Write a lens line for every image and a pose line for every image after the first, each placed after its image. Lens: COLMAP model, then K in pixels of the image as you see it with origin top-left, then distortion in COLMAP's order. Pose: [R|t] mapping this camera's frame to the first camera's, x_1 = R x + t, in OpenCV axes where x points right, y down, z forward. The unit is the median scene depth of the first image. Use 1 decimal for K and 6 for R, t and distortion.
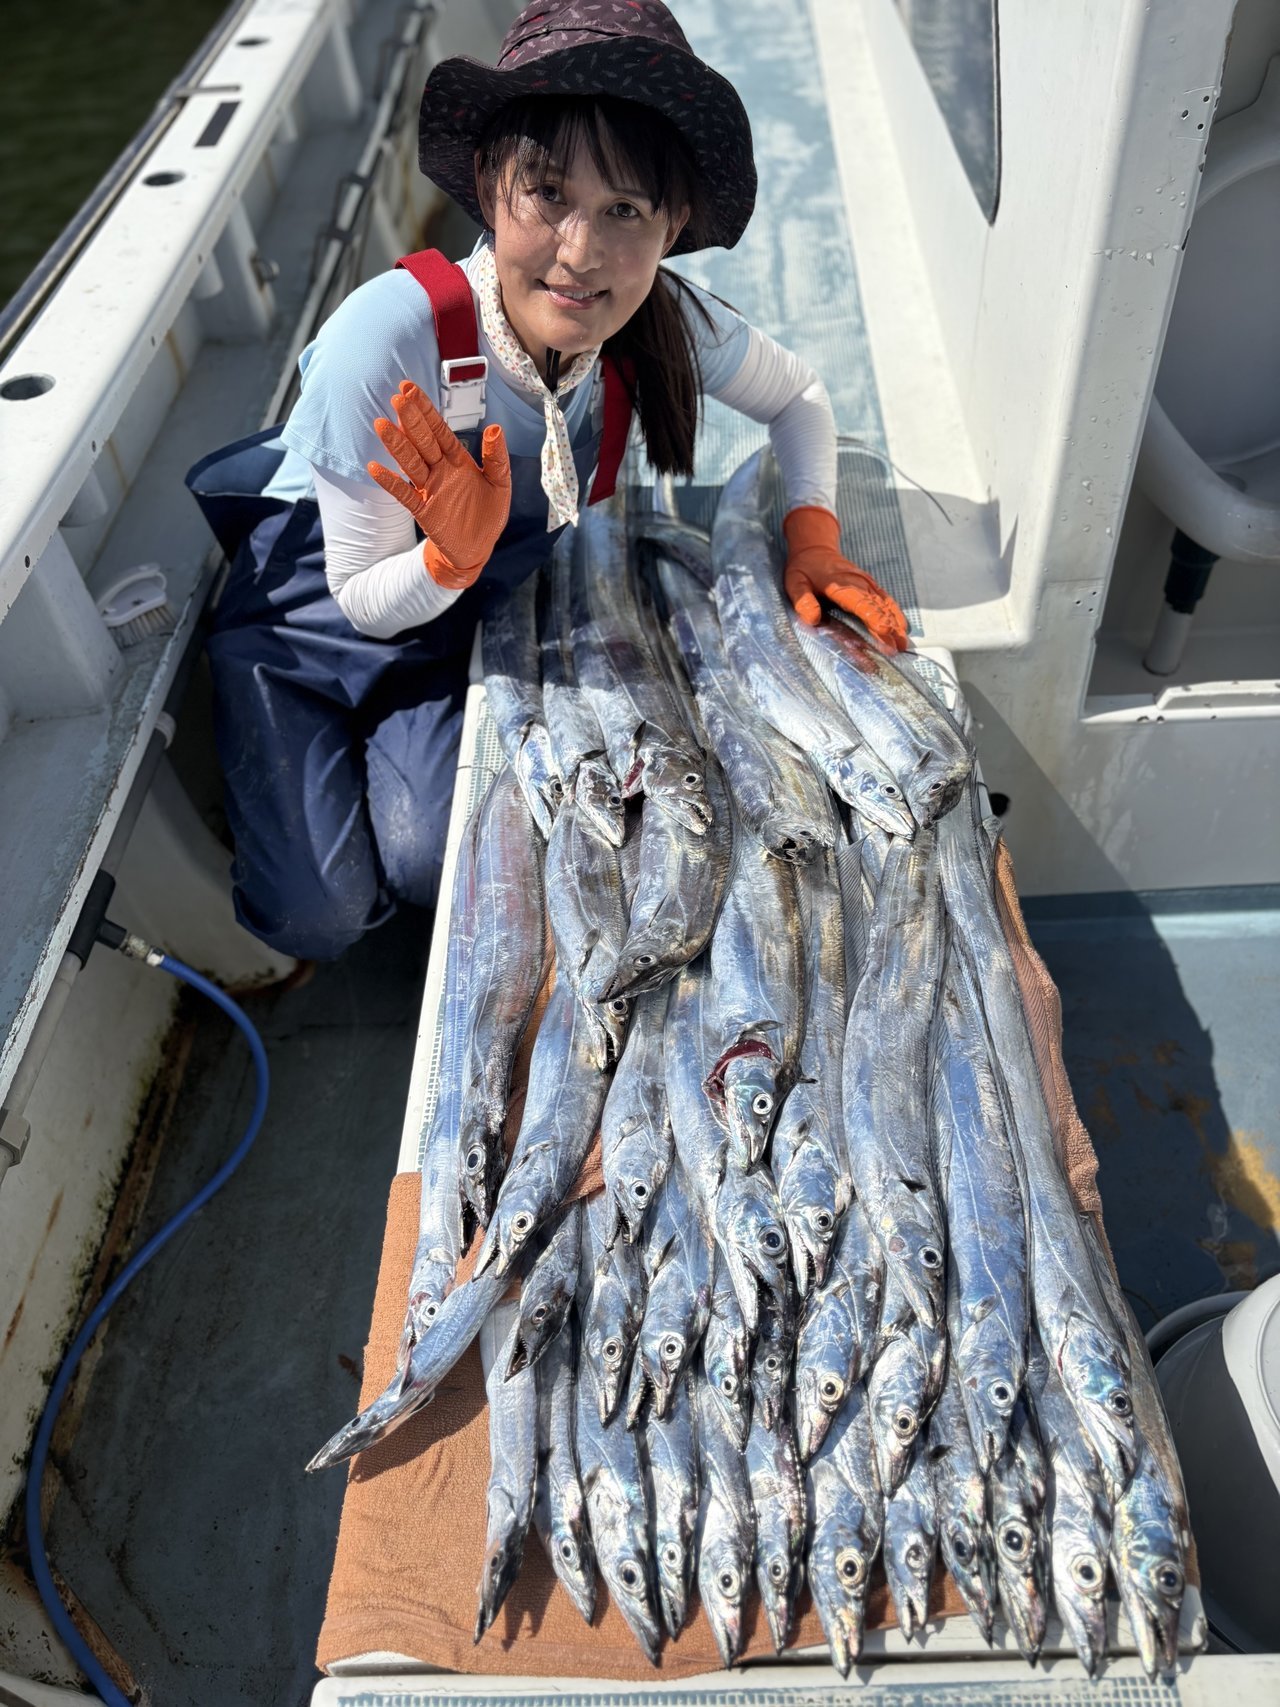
lens RADIAL K [[1289.9, 0, 640.0], [0, 1289.9, 853.5], [0, 0, 1]] dist [0.006118, -0.004101]
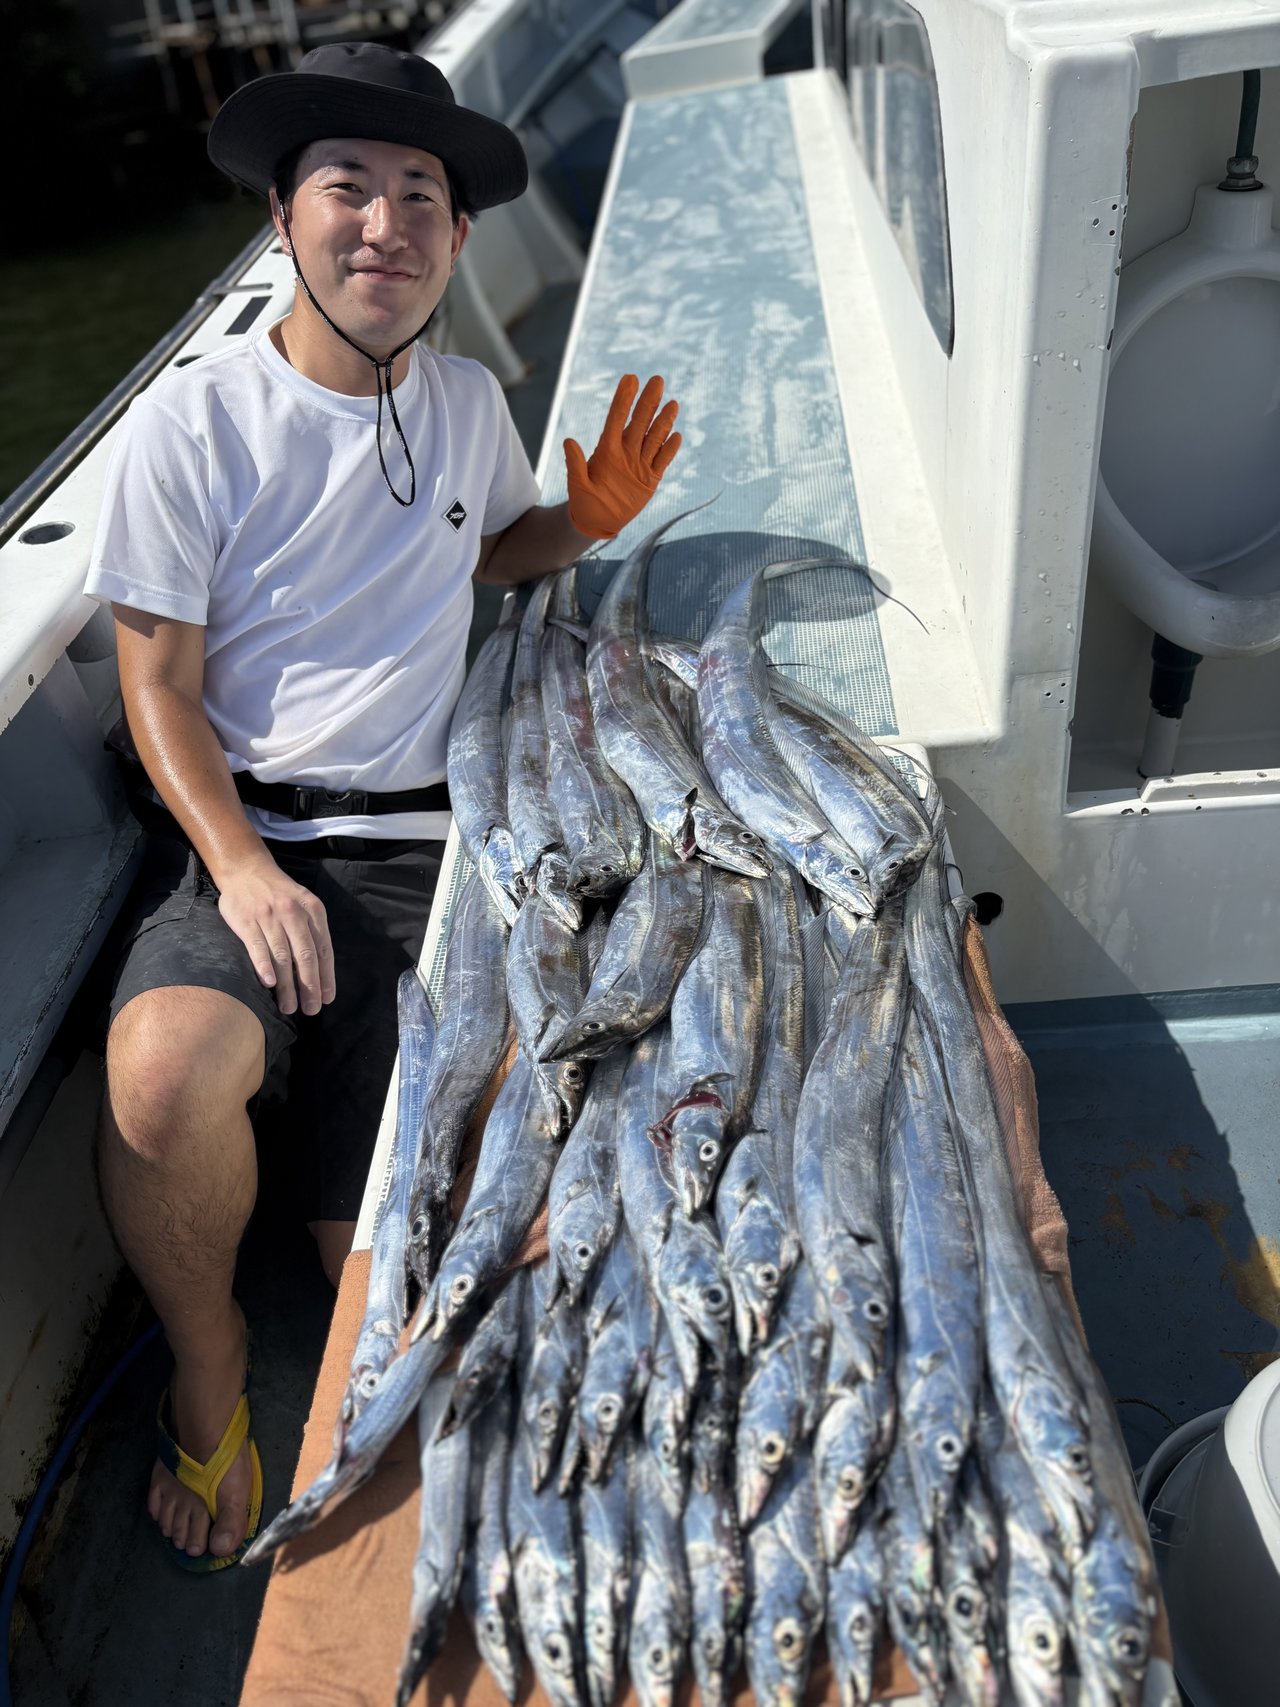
lens RADIAL K [[1289.9, 0, 640.0], [0, 1289.9, 853.5], [0, 0, 1]] dist [0.006118, -0.004101]
pose [[0.998915, -0.024365, -0.039689, 0.092791], [0.018826, 0.990749, -0.134395, 0.099443], [0.042596, 0.133502, 0.990133, -0.003411]]
